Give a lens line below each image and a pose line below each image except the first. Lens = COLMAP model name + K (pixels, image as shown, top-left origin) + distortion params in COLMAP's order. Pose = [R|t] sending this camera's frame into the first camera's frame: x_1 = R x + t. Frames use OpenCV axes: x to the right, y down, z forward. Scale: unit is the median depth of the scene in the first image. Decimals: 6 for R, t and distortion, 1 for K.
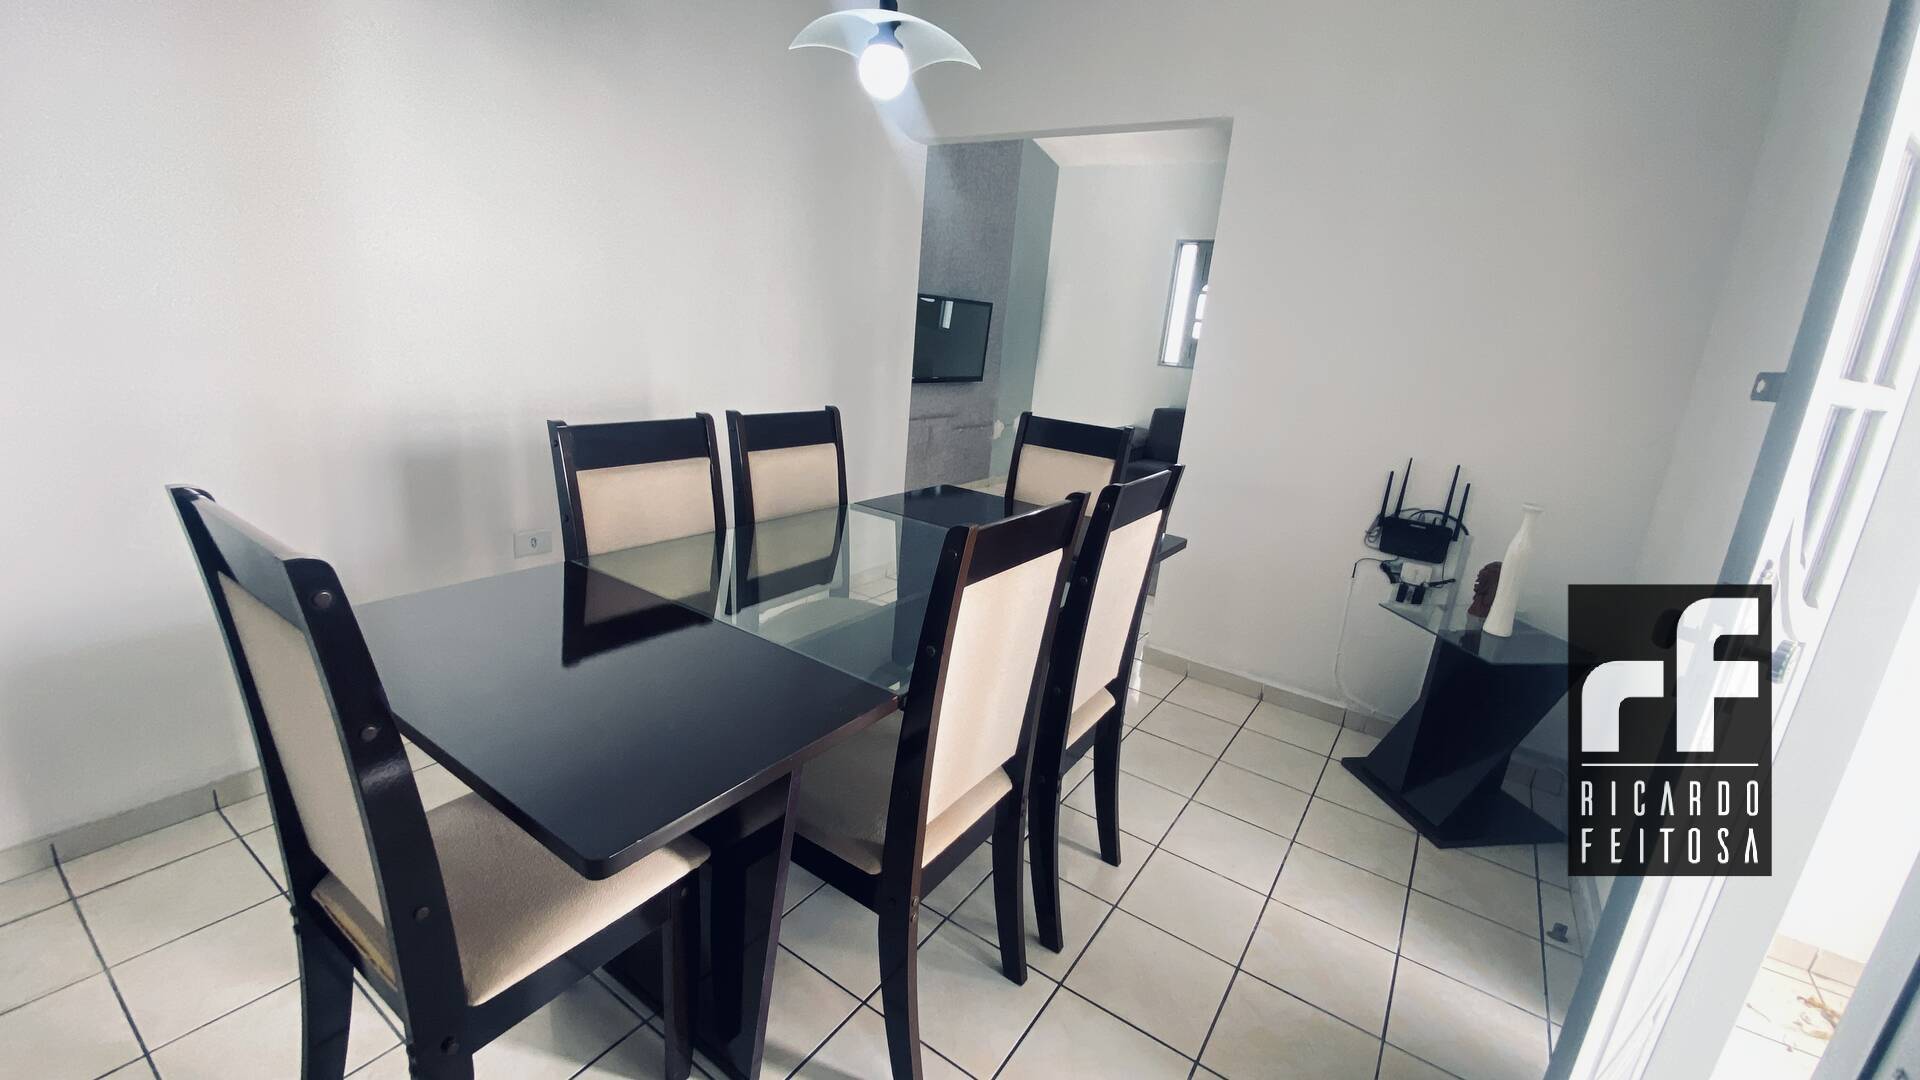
lens RADIAL K [[778.4, 0, 961.6], [0, 778.4, 557.6], [0, 0, 1]] dist [0.004992, -0.013780]
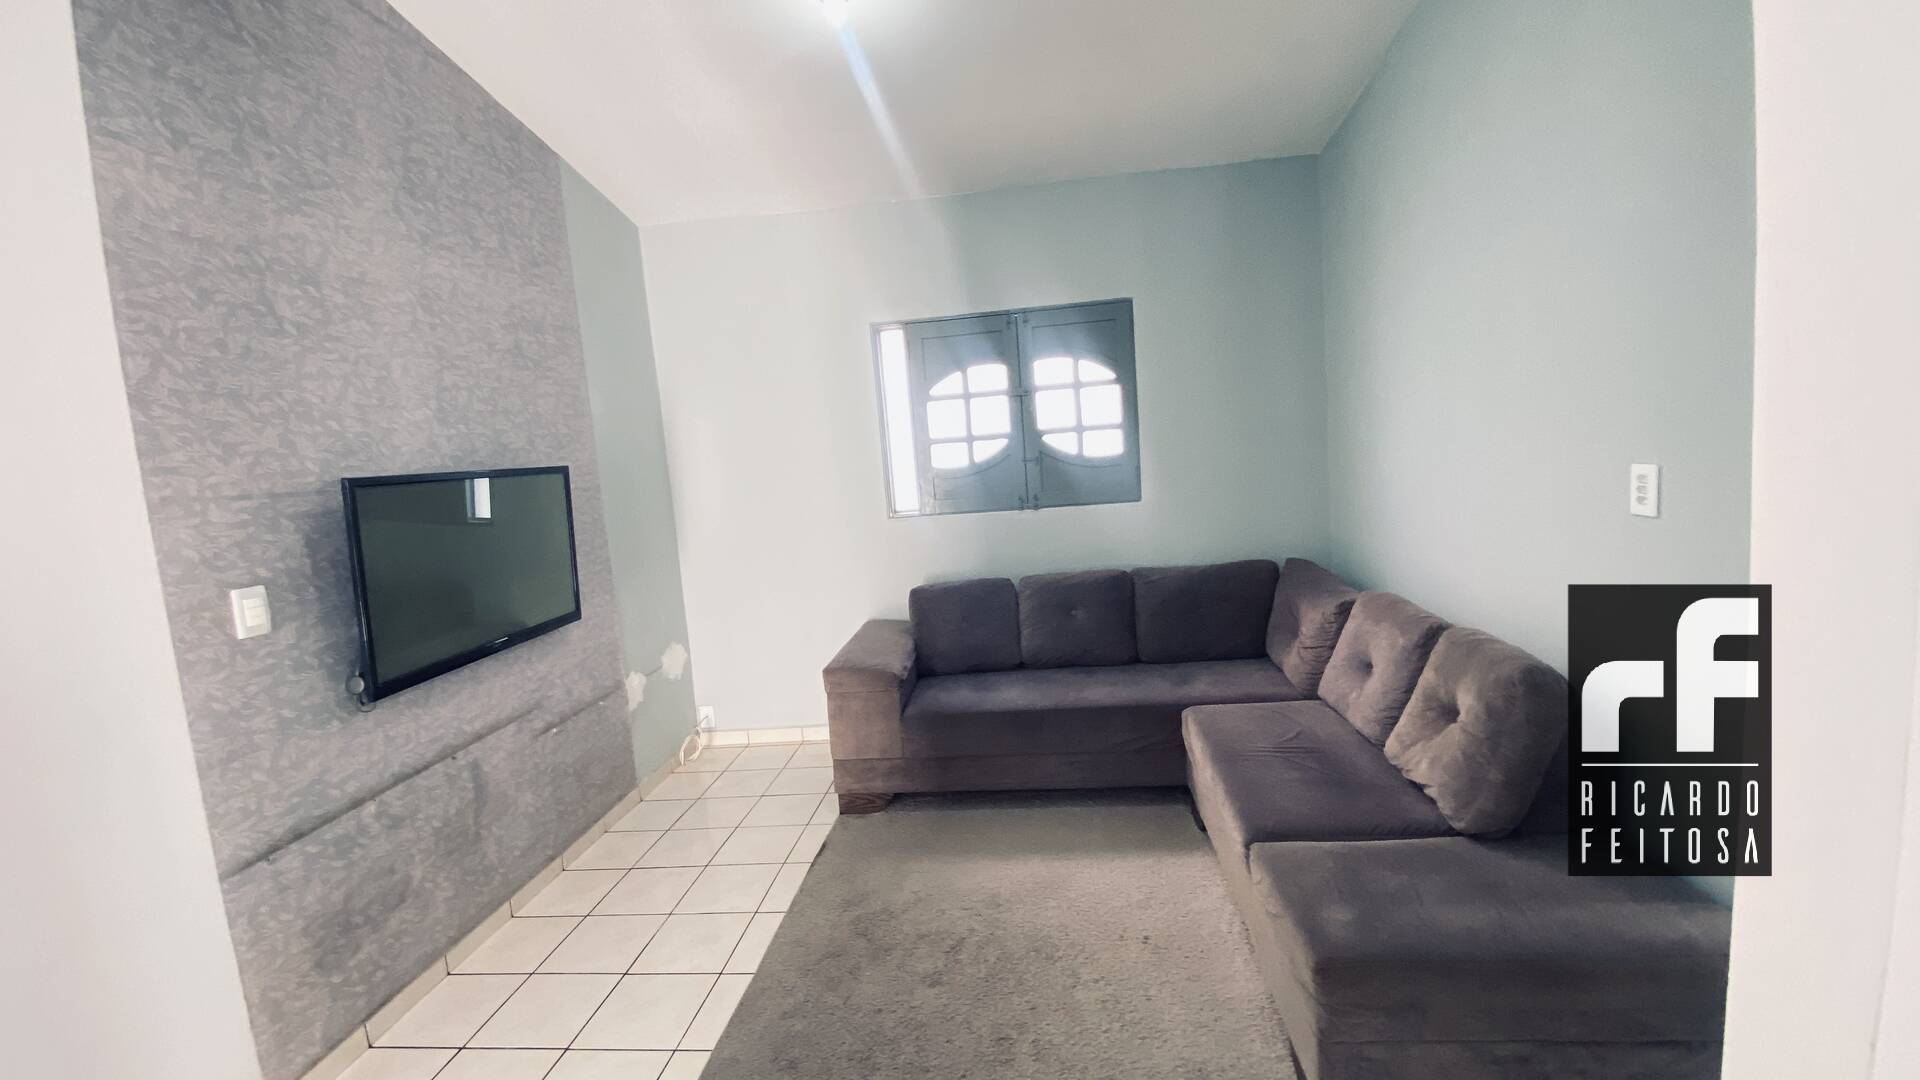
lens RADIAL K [[778.4, 0, 992.0], [0, 778.4, 537.5], [0, 0, 1]] dist [0.004992, -0.013780]
pose [[0.851140, -0.207785, 0.482064, 0.021882], [0.287437, 0.952898, -0.096775, -0.157216], [-0.439249, 0.220932, 0.870775, 0.455331]]
